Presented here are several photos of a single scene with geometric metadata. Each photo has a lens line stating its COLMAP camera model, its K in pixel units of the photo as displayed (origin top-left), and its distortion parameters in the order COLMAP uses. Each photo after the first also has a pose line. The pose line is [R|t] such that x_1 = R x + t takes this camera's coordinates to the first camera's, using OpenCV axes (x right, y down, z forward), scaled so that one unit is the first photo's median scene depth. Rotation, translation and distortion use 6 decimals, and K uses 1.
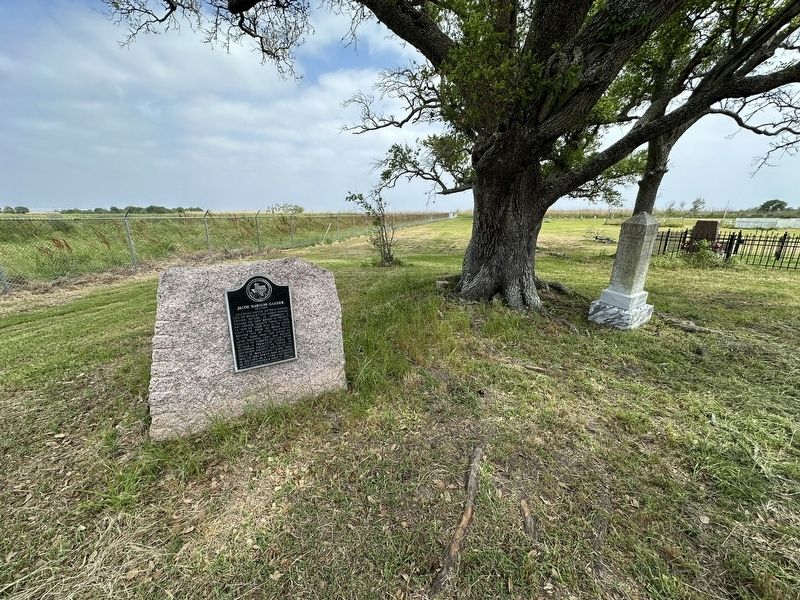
lens RADIAL K [[322.0, 0, 401.7], [0, 322.0, 299.8], [0, 0, 1]] dist [-0.000939, 0.000112]
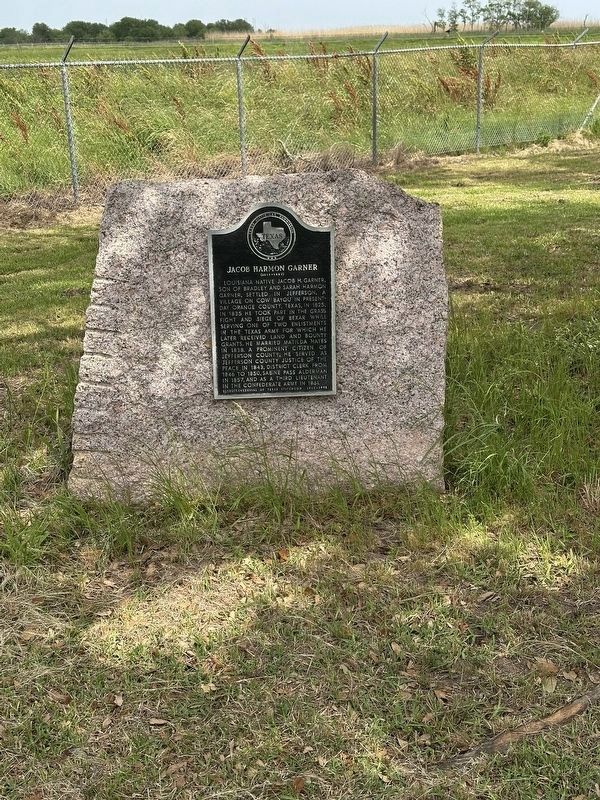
lens RADIAL K [[1143.4, 0, 298.8], [0, 1143.4, 399.7], [0, 0, 1]] dist [0.147539, 0.000000]
pose [[0.875757, 0.121574, -0.467192, 0.423254], [-0.098062, 0.992393, 0.074426, 0.080441], [0.472687, -0.019365, 0.881018, -0.496349]]
